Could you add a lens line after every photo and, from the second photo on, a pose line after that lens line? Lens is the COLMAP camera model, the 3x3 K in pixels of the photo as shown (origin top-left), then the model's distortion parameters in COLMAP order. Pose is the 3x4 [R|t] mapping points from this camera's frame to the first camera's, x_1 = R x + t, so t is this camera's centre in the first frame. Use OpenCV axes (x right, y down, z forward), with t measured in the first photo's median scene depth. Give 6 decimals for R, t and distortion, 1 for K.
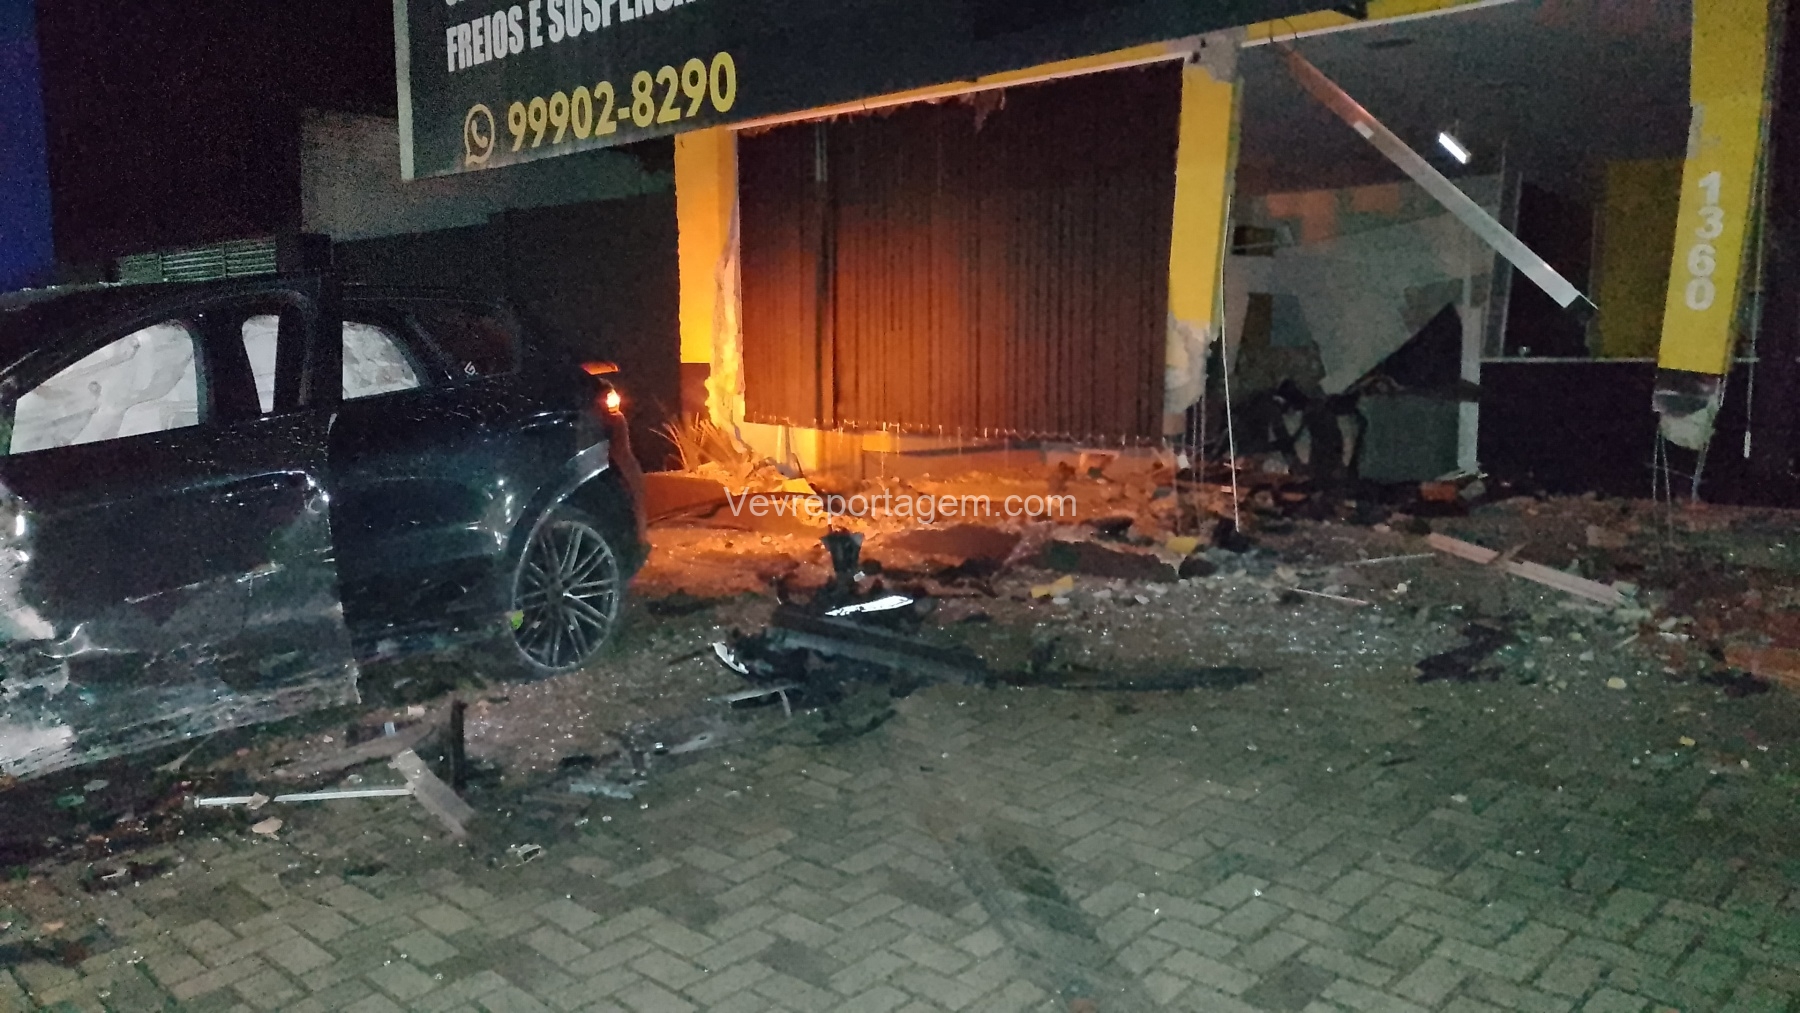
lens RADIAL K [[1319.1, 0, 900.2], [0, 1319.1, 505.8], [0, 0, 1]] dist [0.069620, -0.106572]
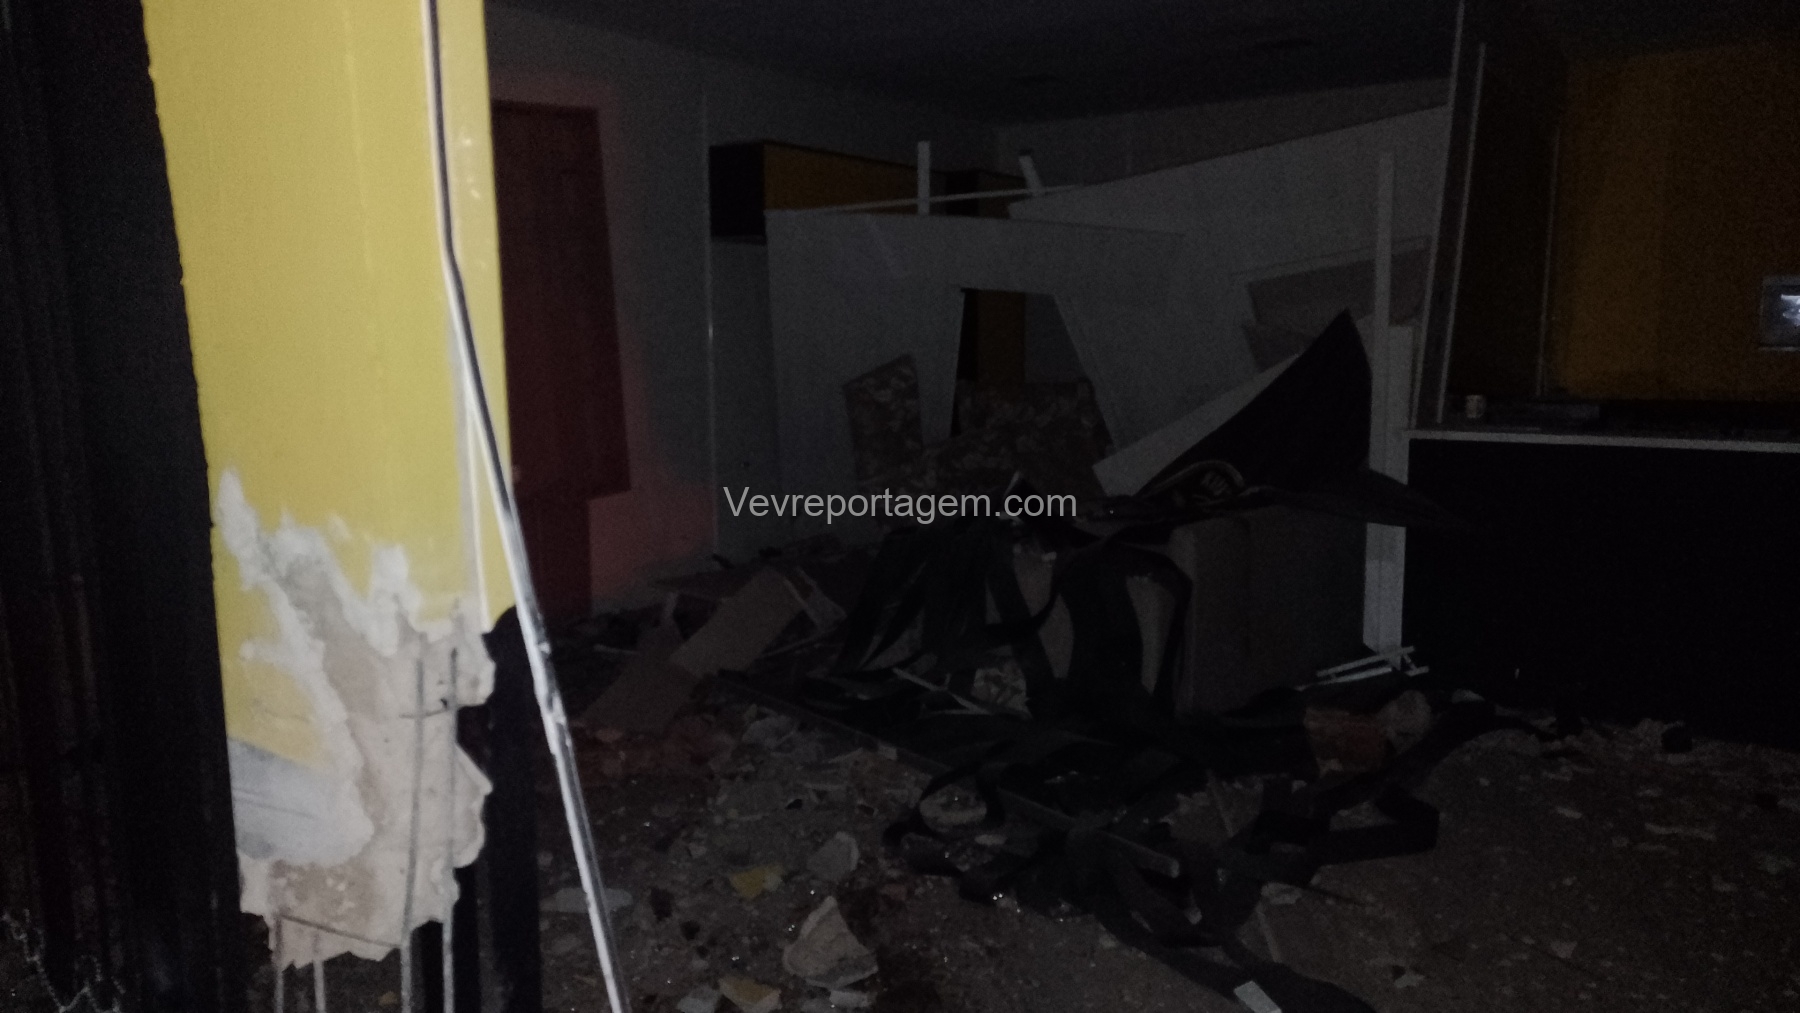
lens RADIAL K [[1296.3, 0, 897.4], [0, 1296.3, 509.5], [0, 0, 1]] dist [0.102809, -0.158306]
pose [[0.989752, -0.023579, 0.140837, 0.296072], [0.019801, 0.999407, 0.028160, -0.160681], [-0.141418, -0.025083, 0.989632, 0.895673]]
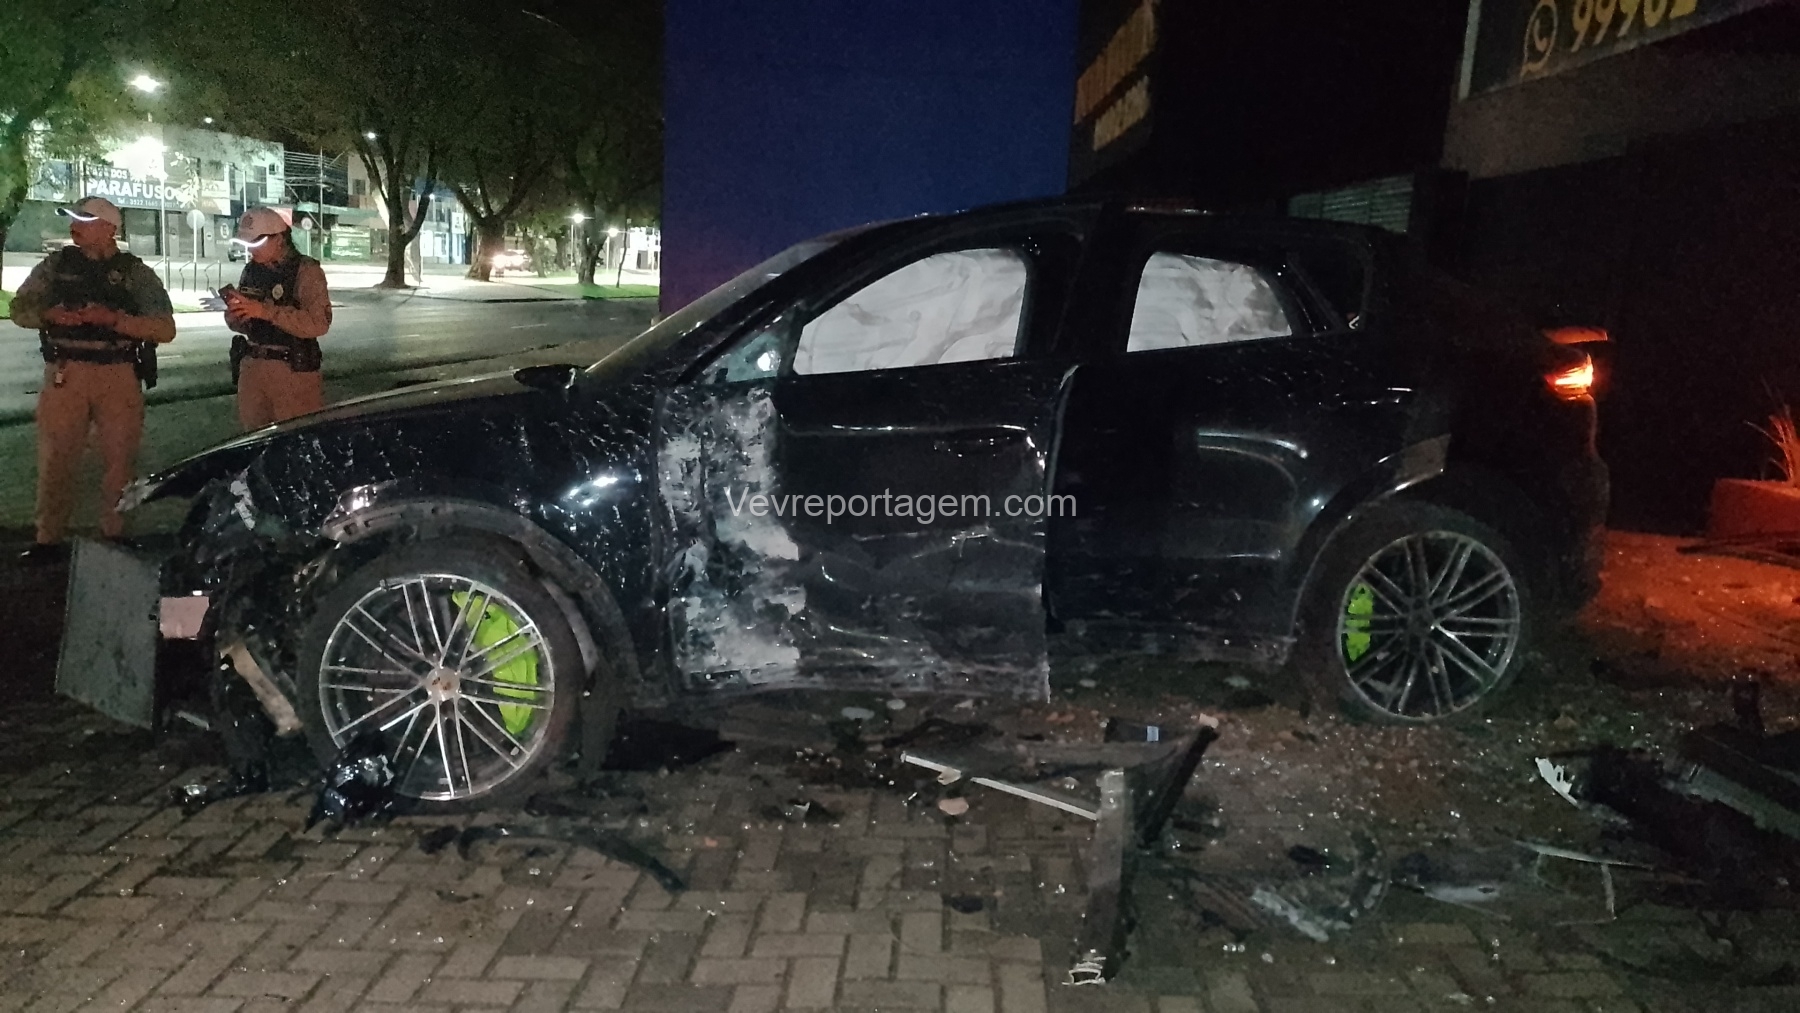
lens RADIAL K [[1319.1, 0, 900.2], [0, 1319.1, 505.8], [0, 0, 1]] dist [0.069620, -0.106572]
pose [[0.659813, 0.169469, -0.732070, 0.077108], [-0.140389, 0.984884, 0.101462, -0.029250], [0.738199, 0.035829, 0.673631, 0.203375]]
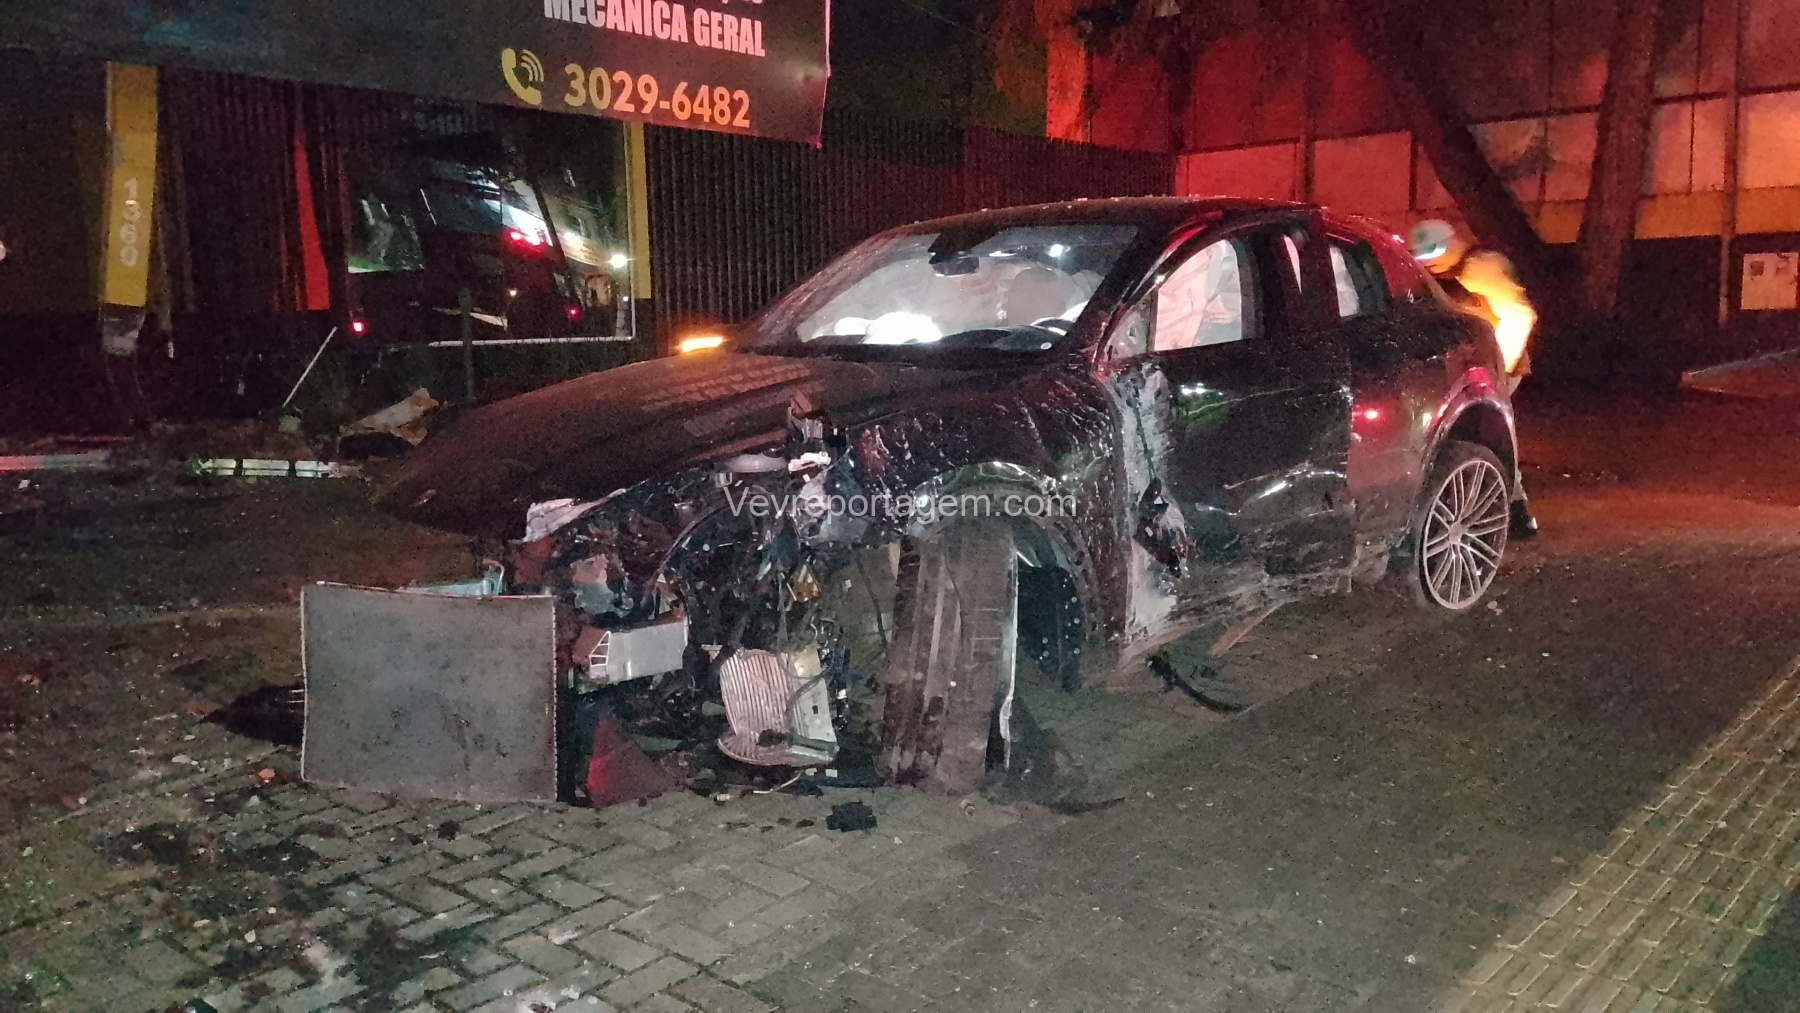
lens RADIAL K [[1444.2, 0, 896.4], [0, 1444.2, 508.9], [0, 0, 1]] dist [0.021721, -0.011408]
pose [[0.959499, 0.095424, -0.265057, -0.302893], [-0.087011, 0.995265, 0.043331, 0.032933], [0.267937, -0.018514, 0.963259, -0.116850]]
